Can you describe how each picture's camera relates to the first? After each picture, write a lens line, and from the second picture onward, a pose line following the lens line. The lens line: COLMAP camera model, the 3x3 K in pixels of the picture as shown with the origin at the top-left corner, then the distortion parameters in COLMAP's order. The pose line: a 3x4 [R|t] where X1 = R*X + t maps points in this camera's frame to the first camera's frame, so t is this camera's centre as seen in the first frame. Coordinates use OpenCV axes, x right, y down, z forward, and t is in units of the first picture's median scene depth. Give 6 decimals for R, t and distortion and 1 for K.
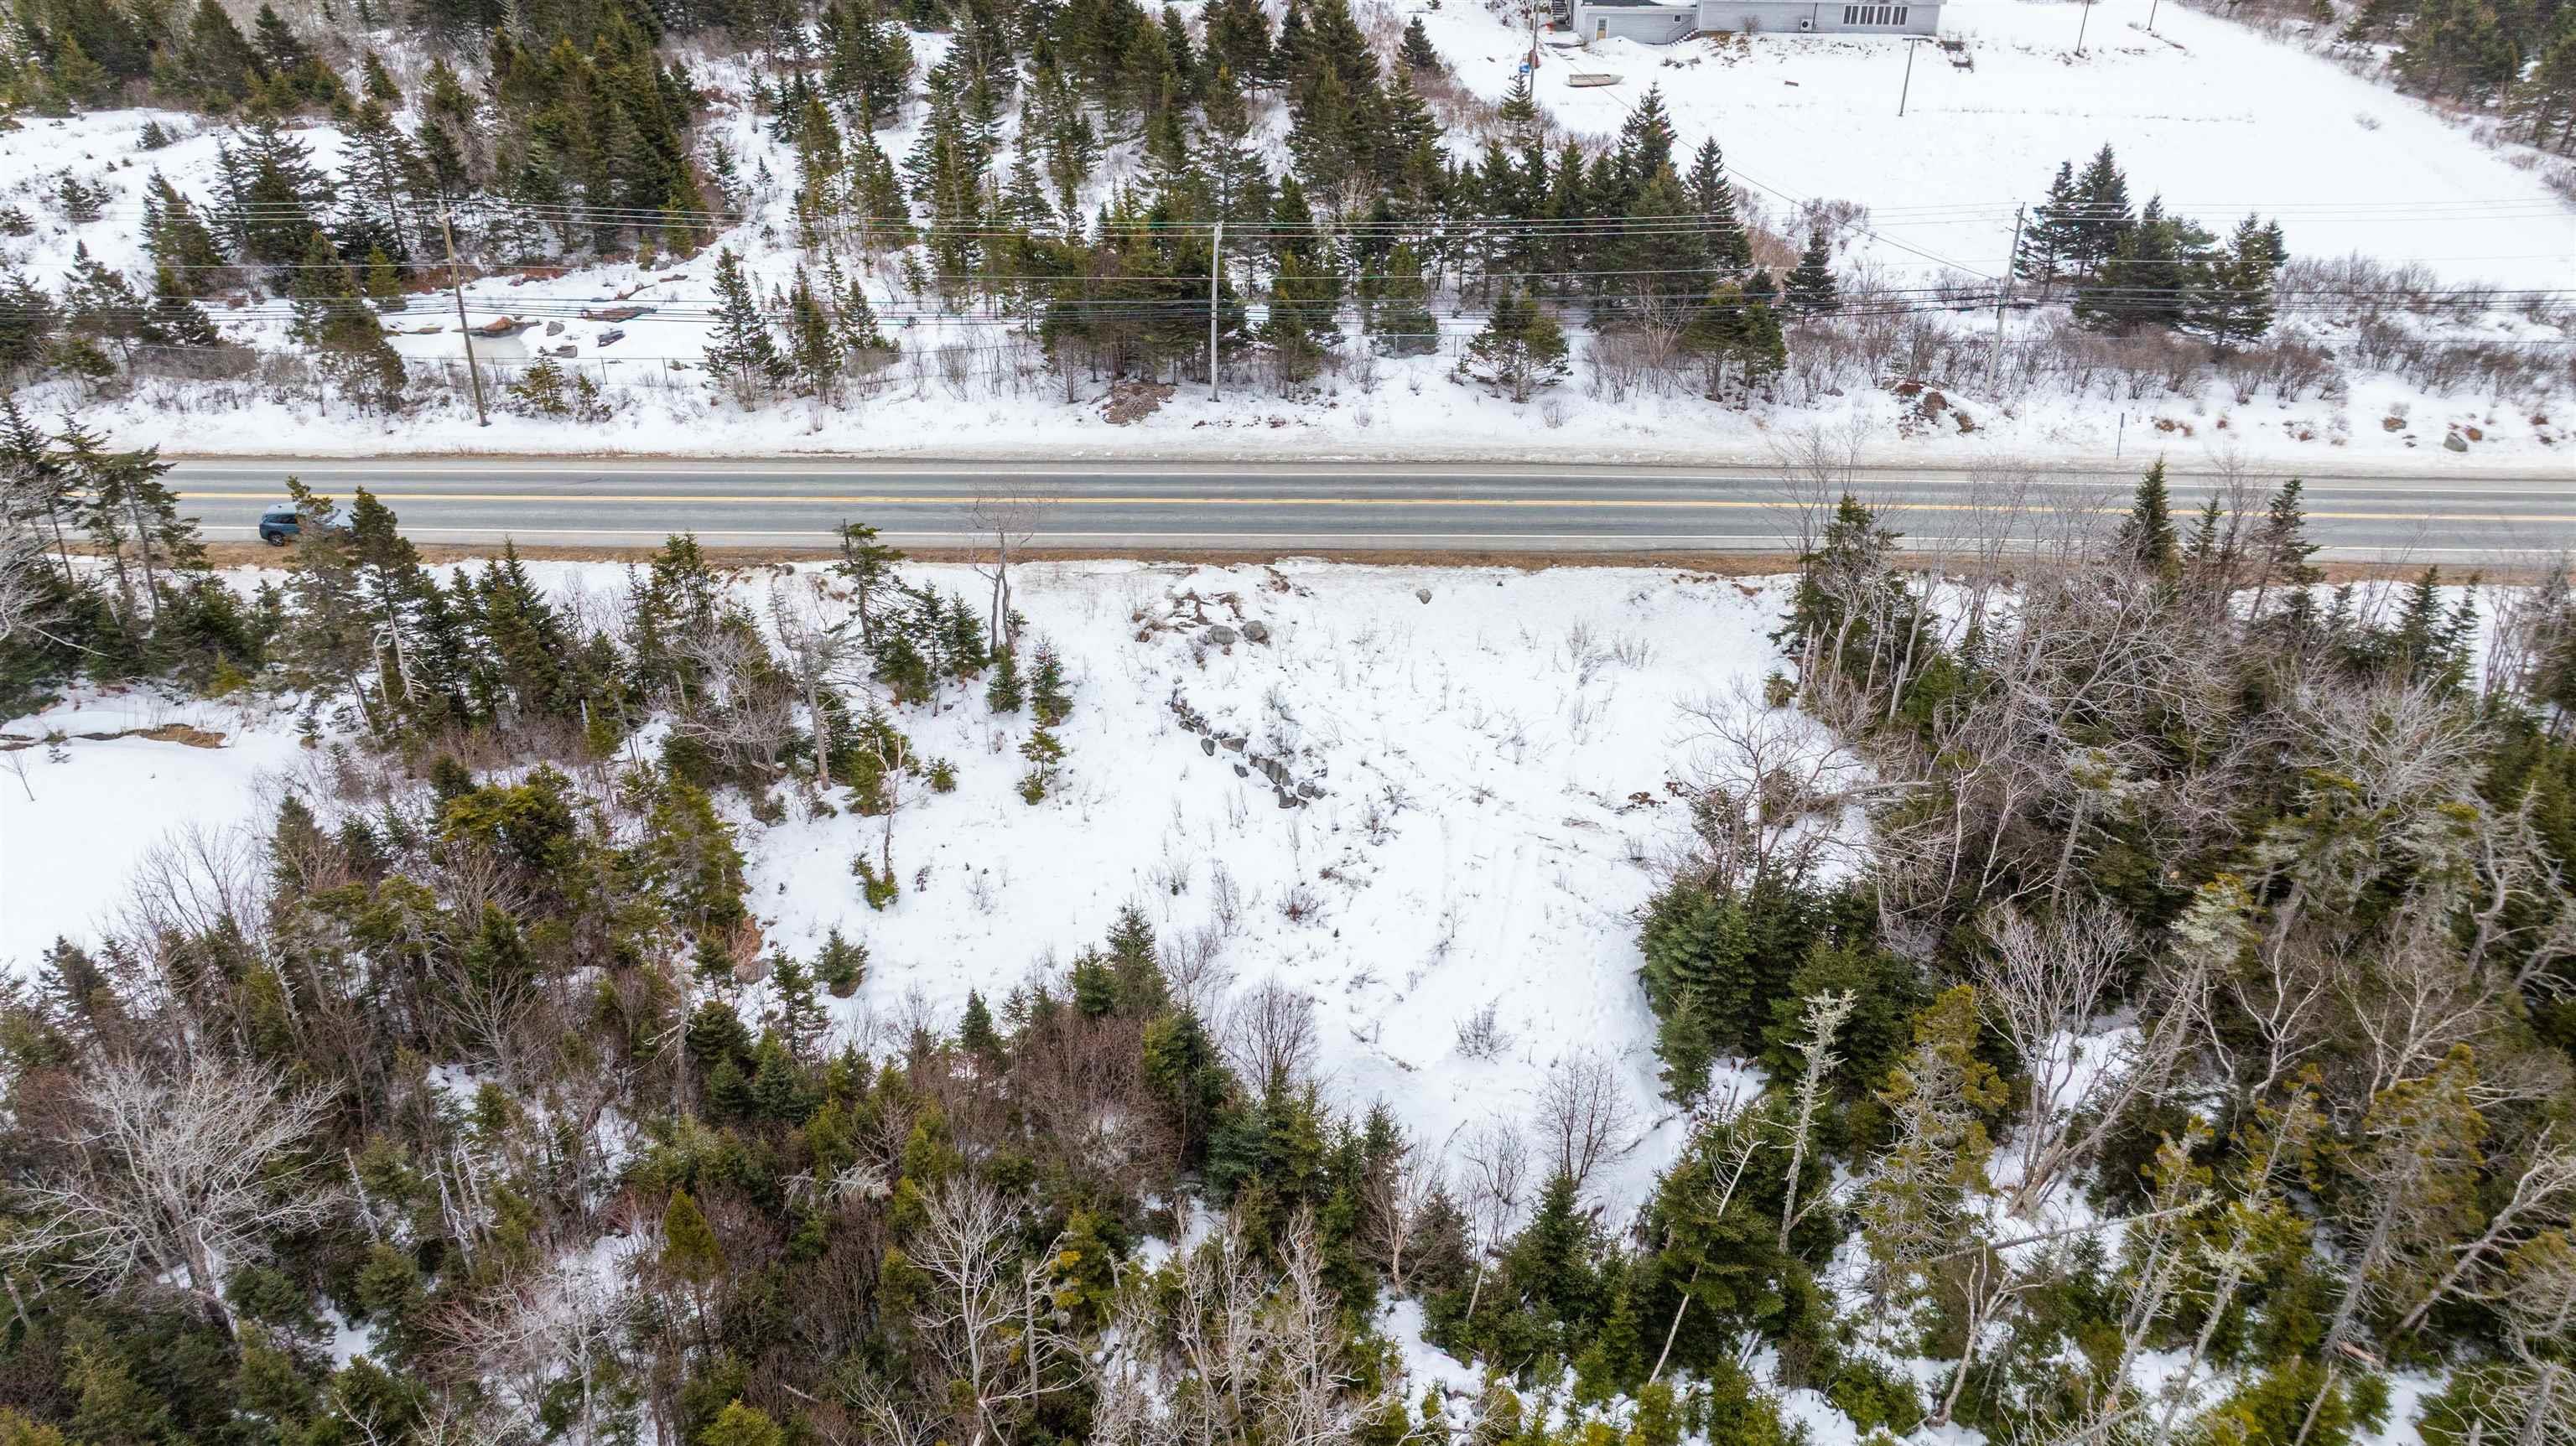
lens RADIAL K [[1796.2, 0, 1288.0], [0, 1796.2, 723.0], [0, 0, 1]] dist [-0.013078, -0.005249]
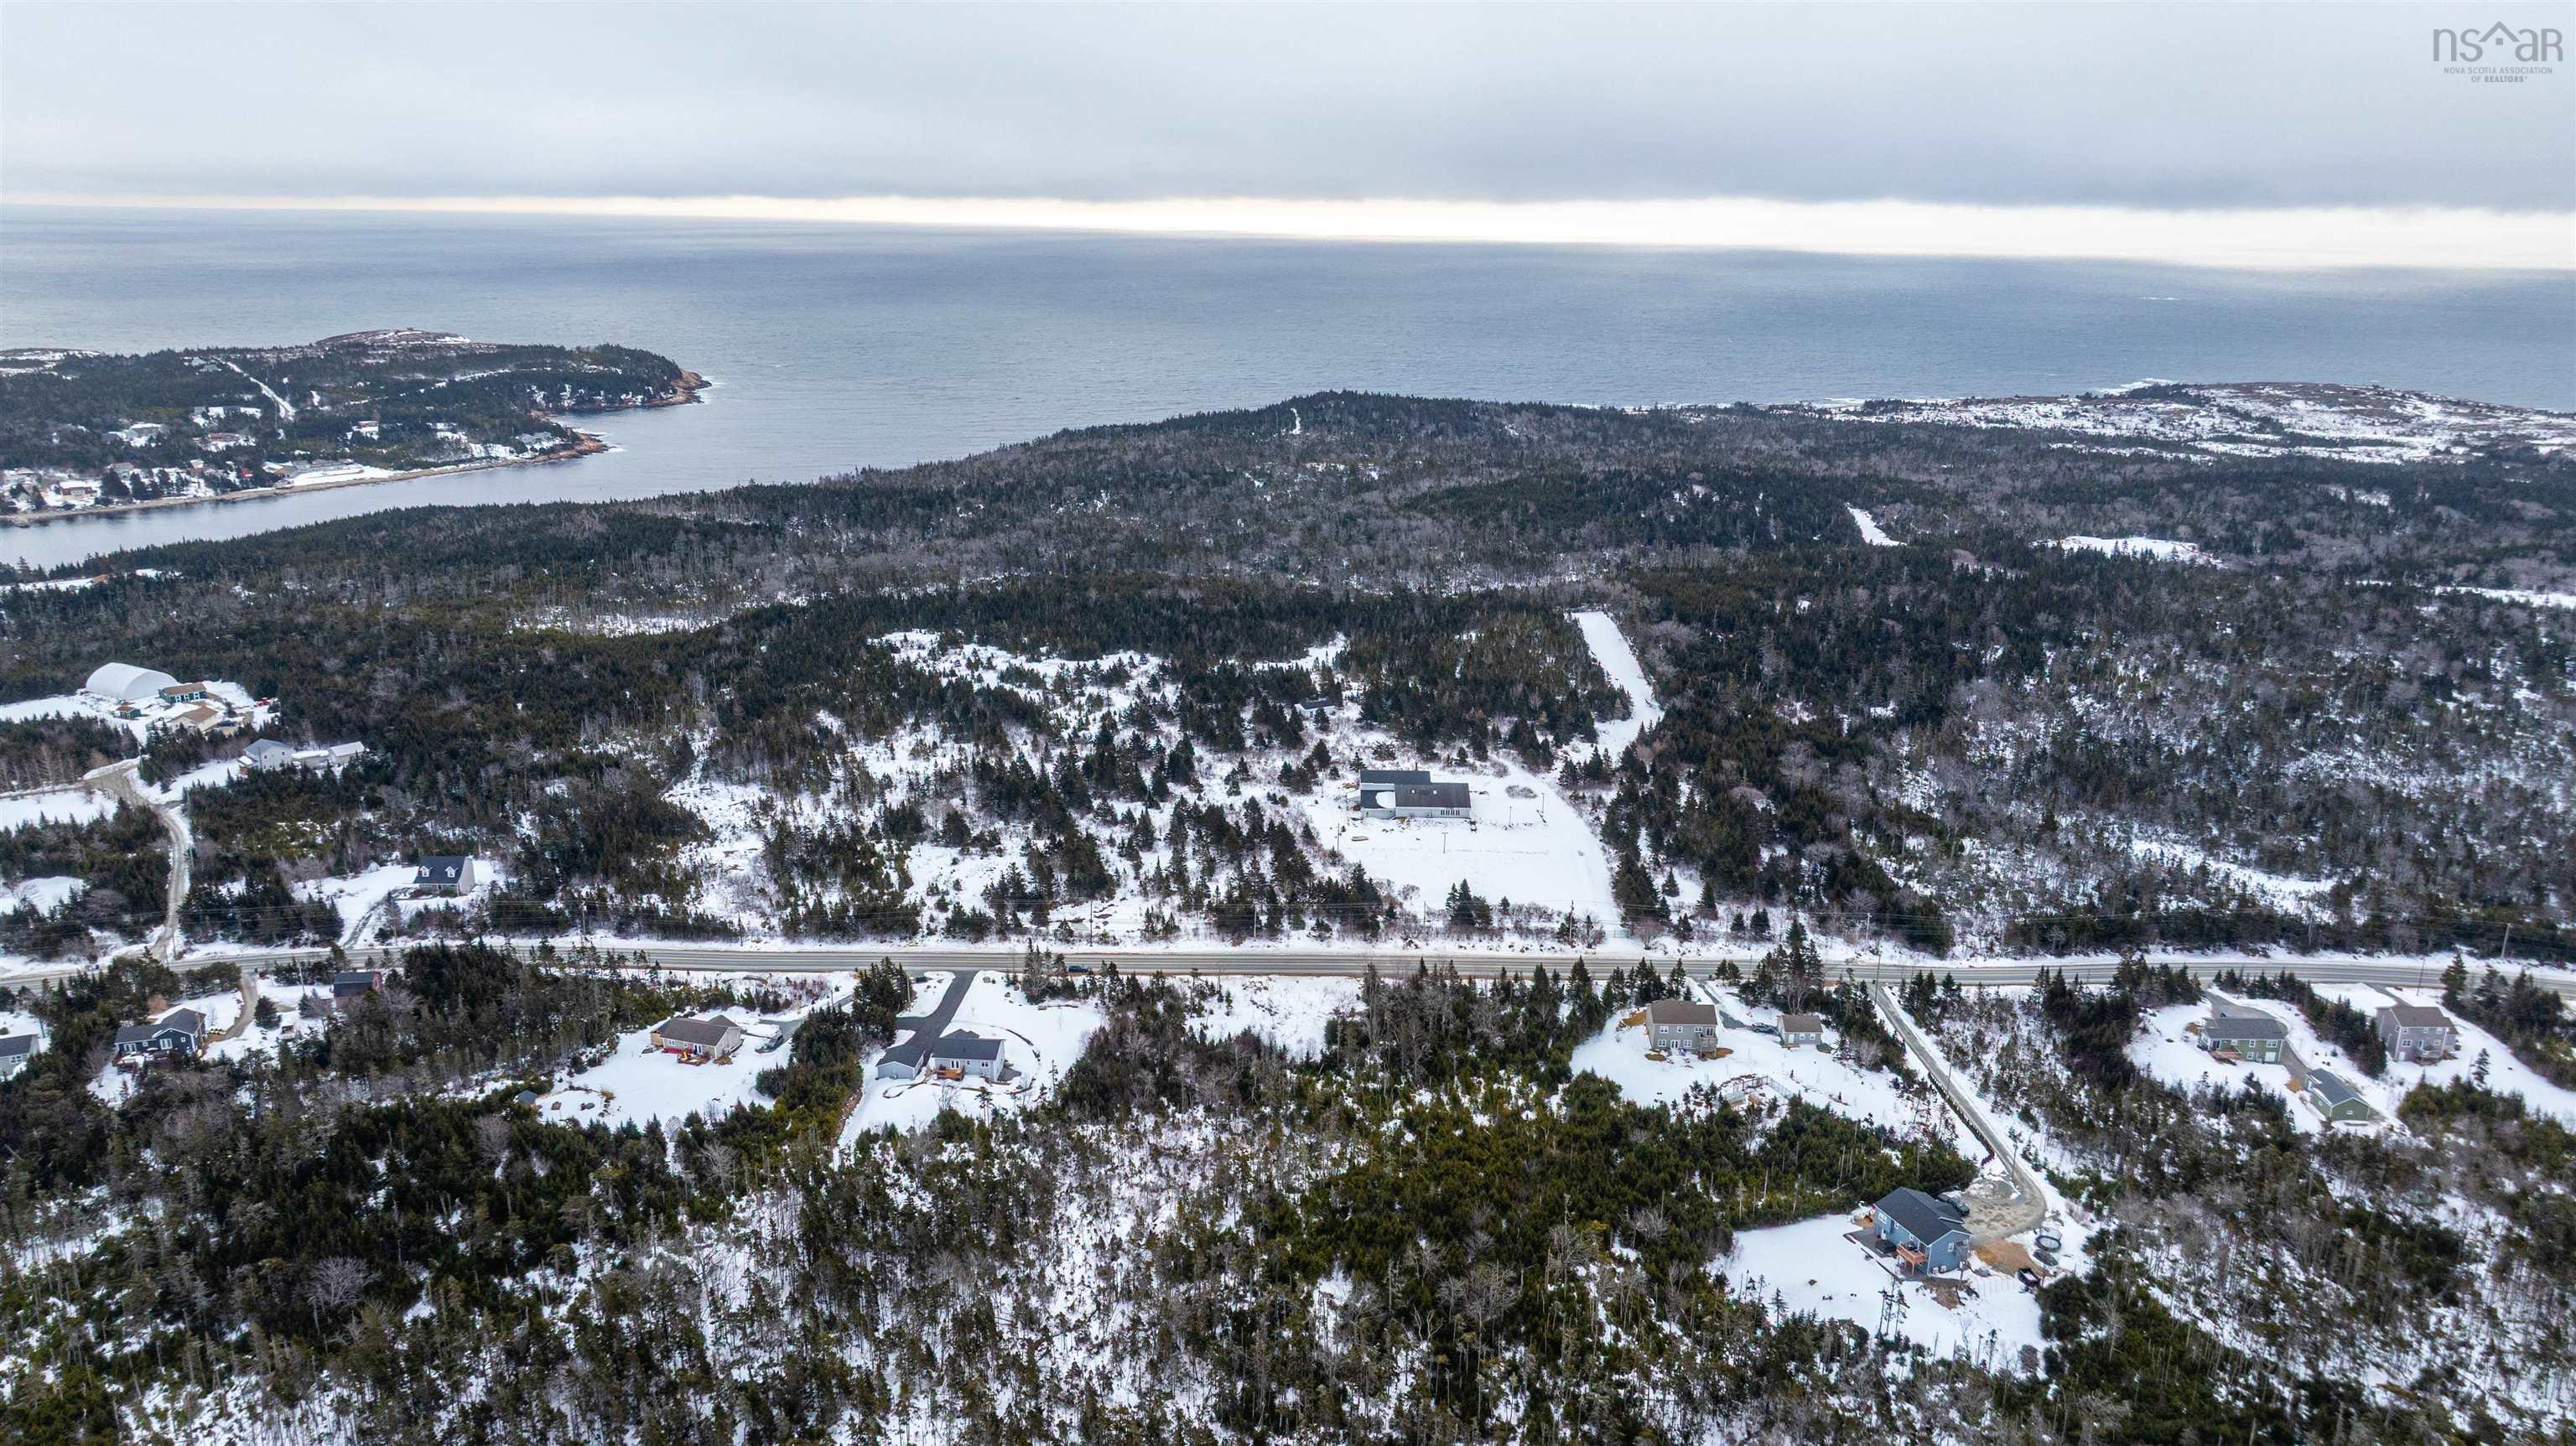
lens RADIAL K [[1807.7, 0, 1288.0], [0, 1807.7, 723.0], [0, 0, 1]] dist [-0.019346, 0.000832]
pose [[0.999865, 0.001304, 0.016389, -0.034977], [0.002811, 0.968607, -0.248583, 0.456550], [-0.016198, 0.248596, 0.968472, -3.860561]]
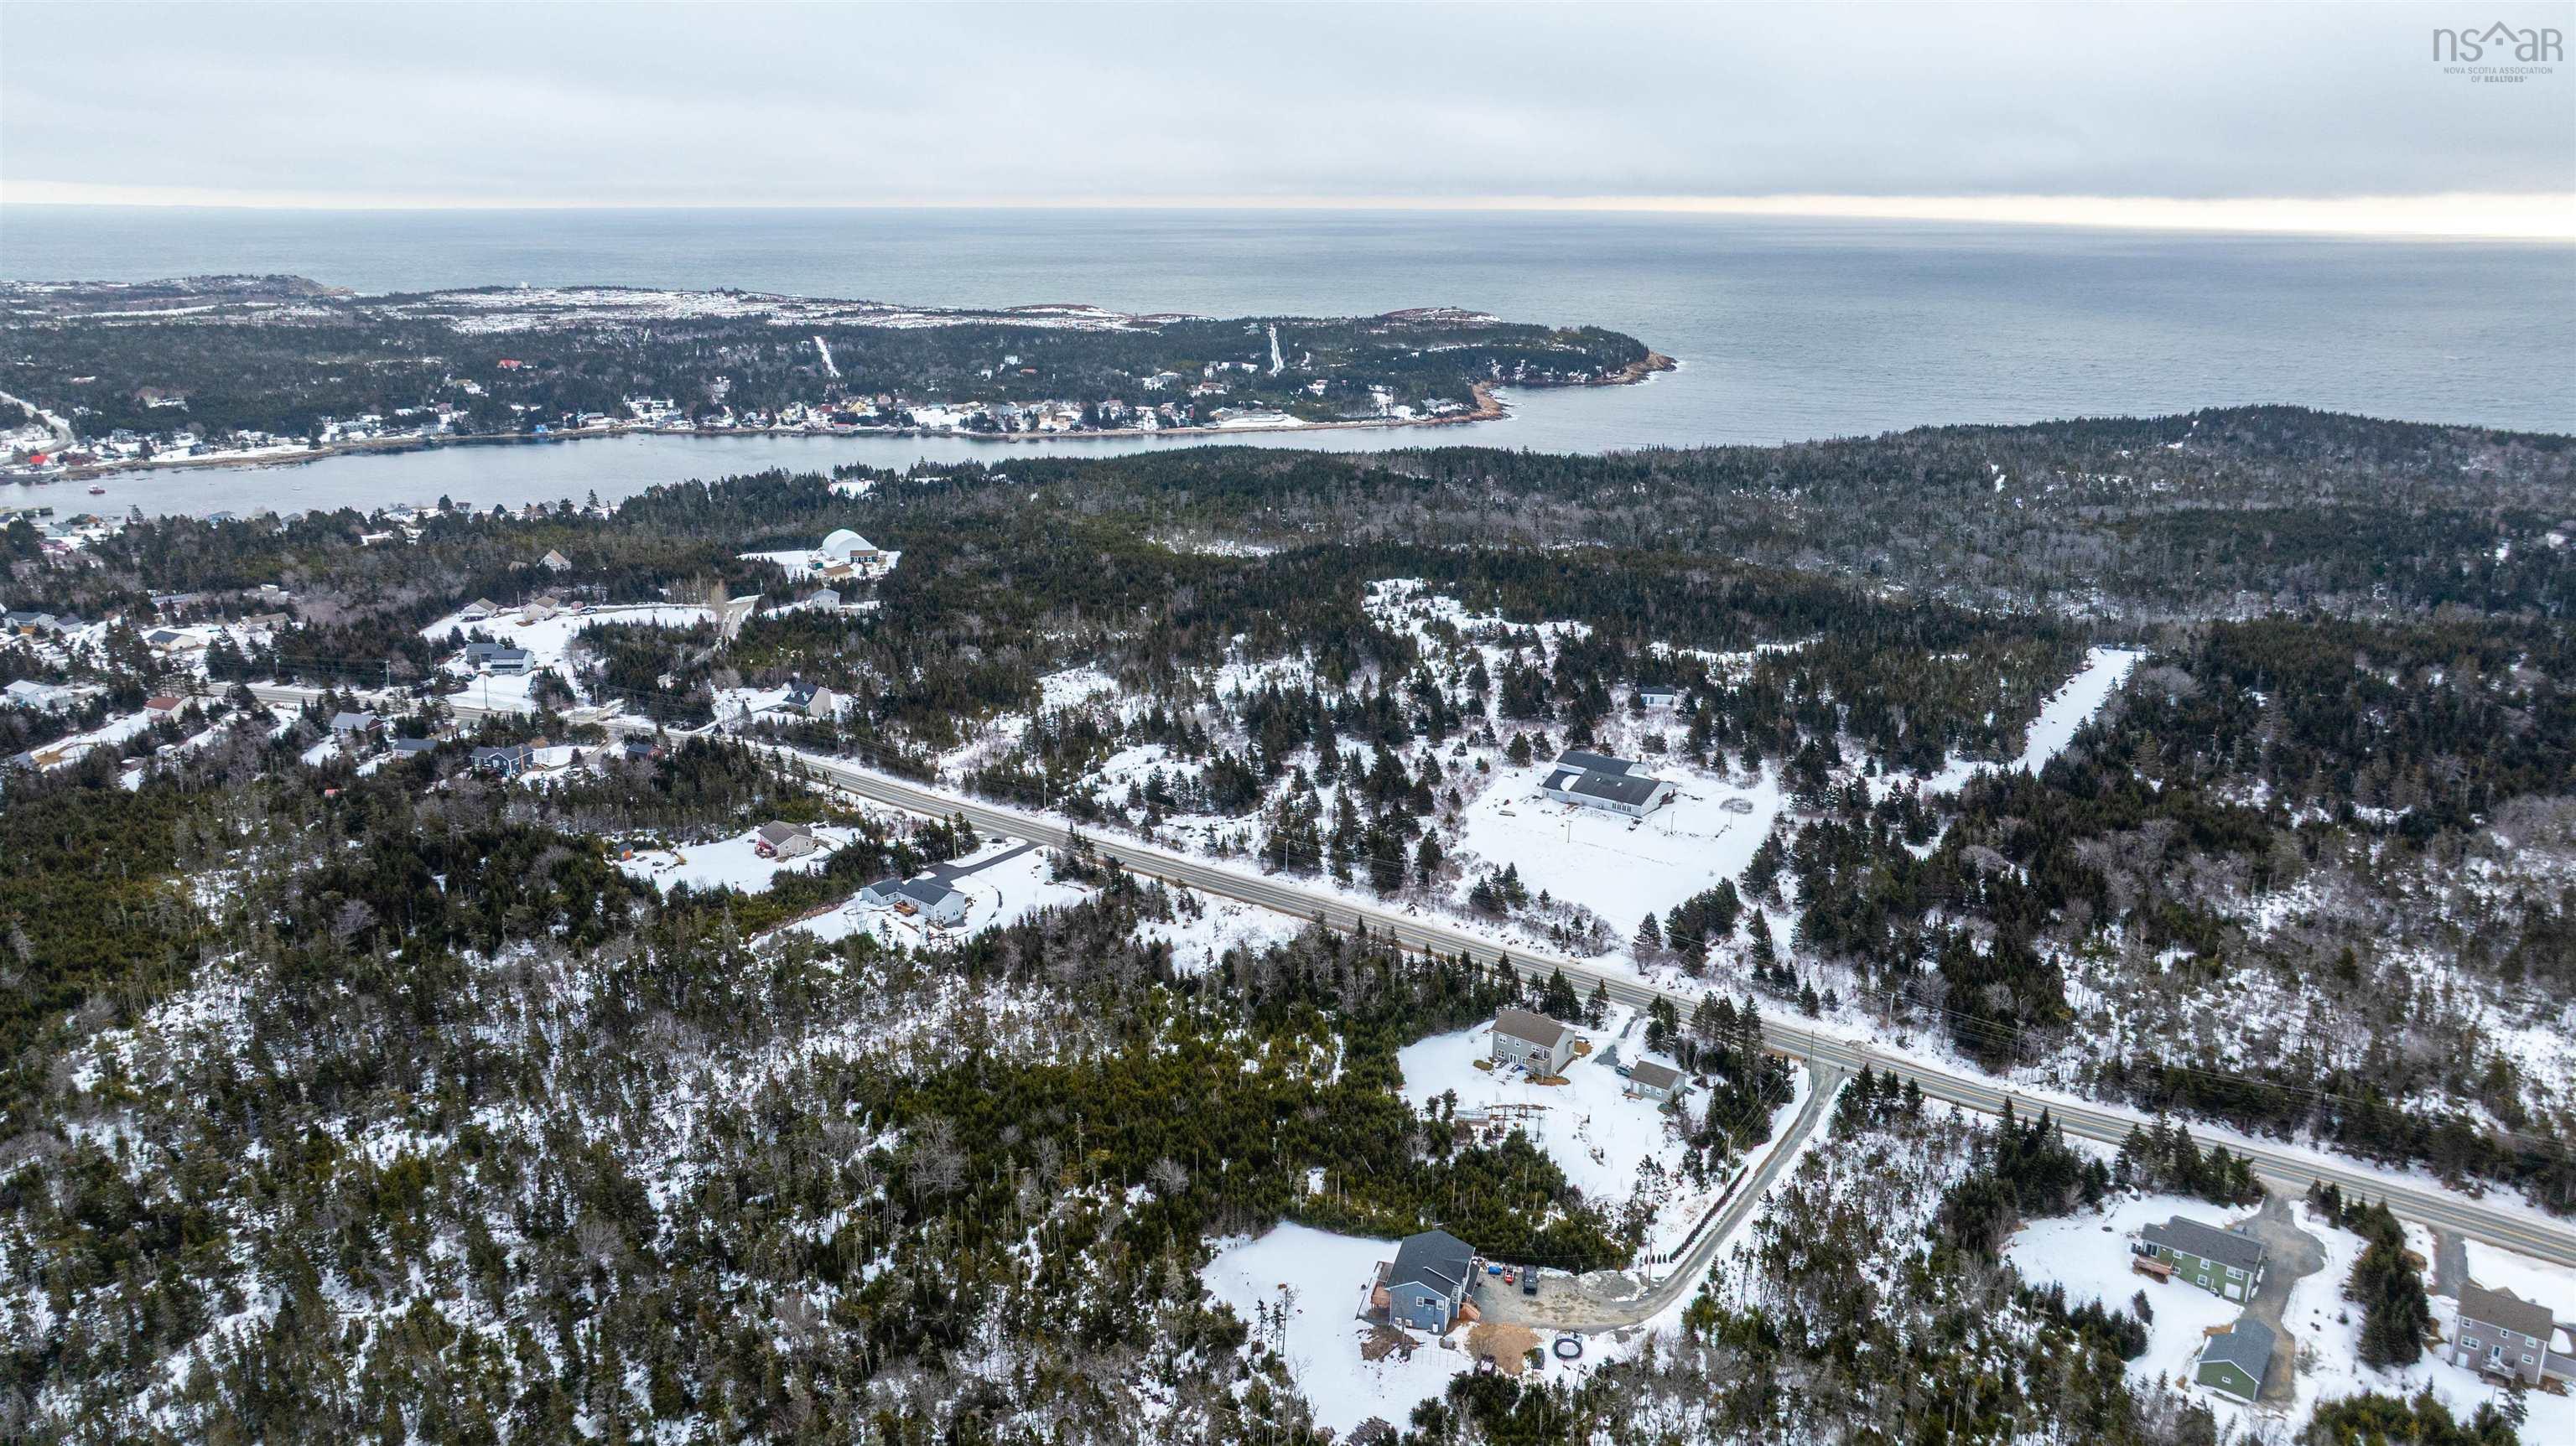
lens RADIAL K [[1807.7, 0, 1288.0], [0, 1807.7, 723.0], [0, 0, 1]] dist [-0.019346, 0.000832]
pose [[0.819973, 0.158359, -0.550061, 2.654521], [-0.289662, 0.943639, -0.160130, 0.206113], [0.493701, 0.290634, 0.819629, -3.142253]]
